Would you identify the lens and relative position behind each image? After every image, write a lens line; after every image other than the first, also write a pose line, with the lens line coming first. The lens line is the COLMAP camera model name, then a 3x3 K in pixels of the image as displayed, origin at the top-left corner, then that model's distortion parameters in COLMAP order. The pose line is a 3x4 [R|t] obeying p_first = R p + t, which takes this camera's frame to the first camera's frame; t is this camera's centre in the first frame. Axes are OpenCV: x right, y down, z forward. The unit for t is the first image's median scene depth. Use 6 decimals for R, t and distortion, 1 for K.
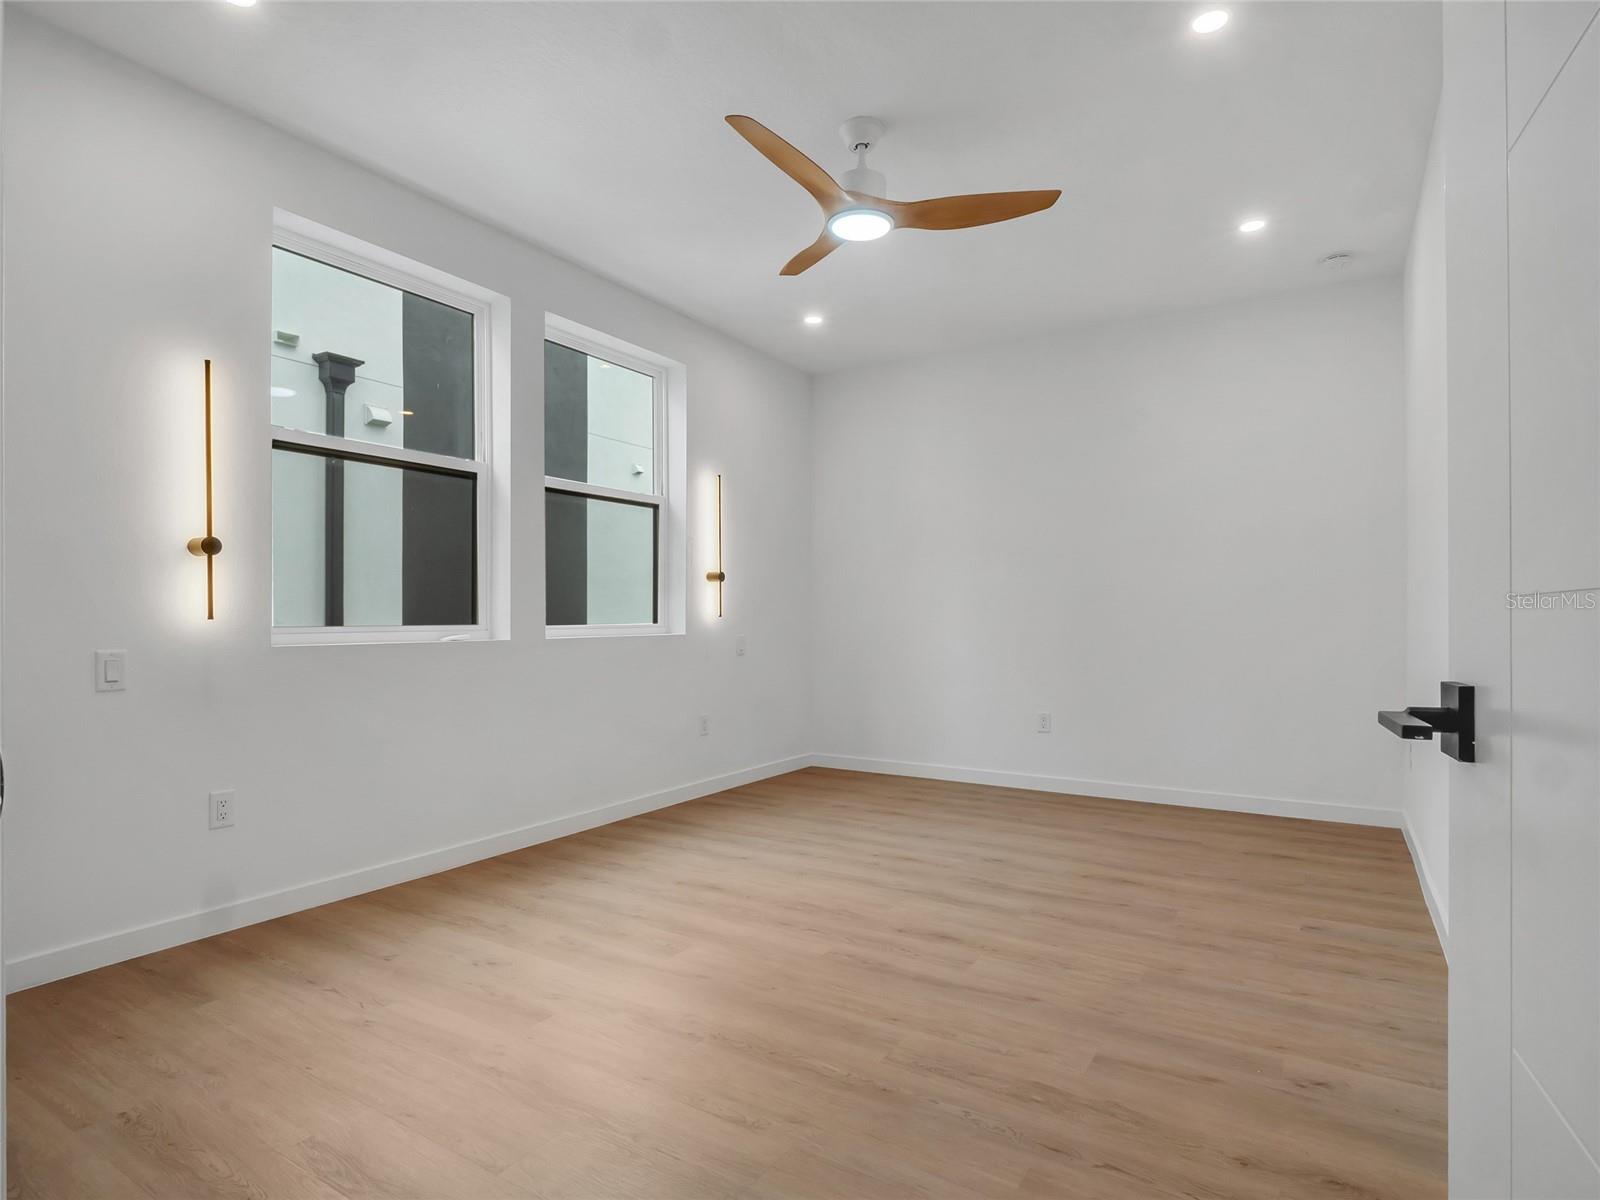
lens RADIAL K [[833.4, 0, 780.4], [0, 833.4, 623.4], [0, 0, 1]] dist [-0.003857, -0.001488]
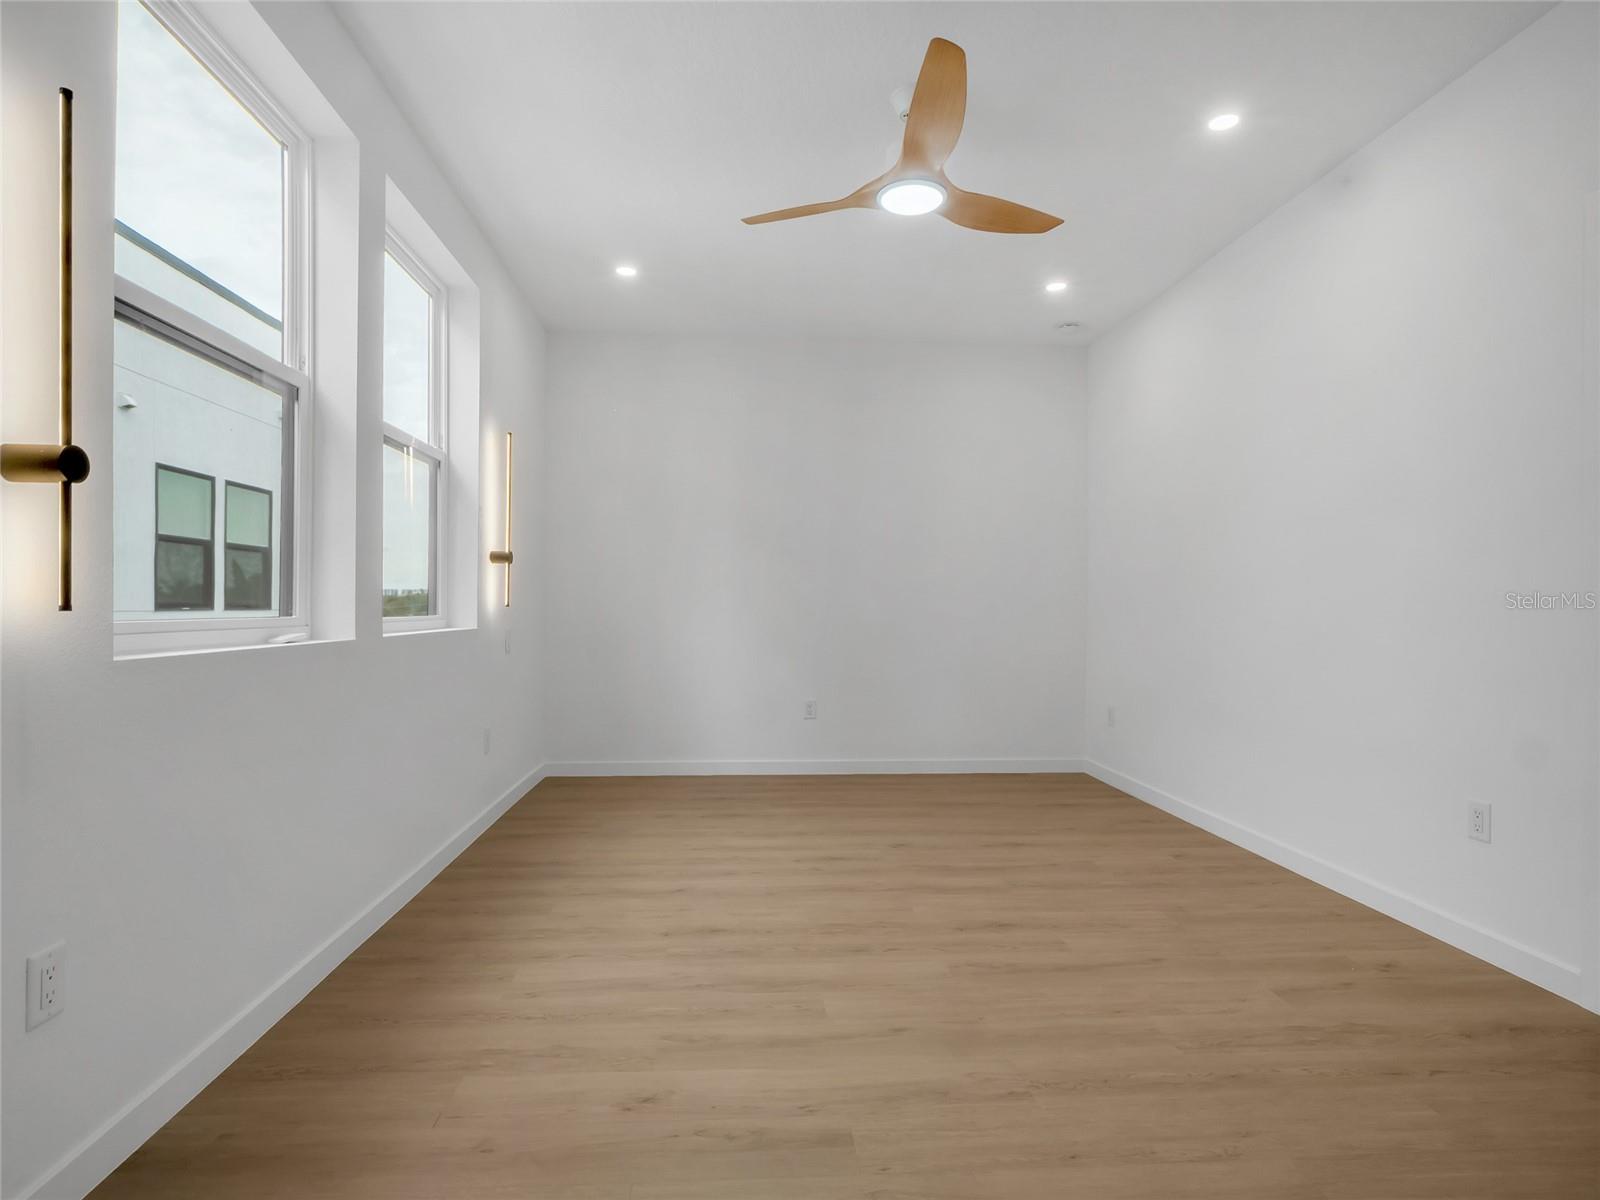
lens RADIAL K [[833.4, 0, 766.2], [0, 833.4, 616.4], [0, 0, 1]] dist [-0.003857, -0.001488]
pose [[0.810788, -0.000681, 0.585340, -0.548799], [-0.002775, 0.999984, 0.005006, -0.004395], [-0.585334, -0.005683, 0.810773, 0.300308]]
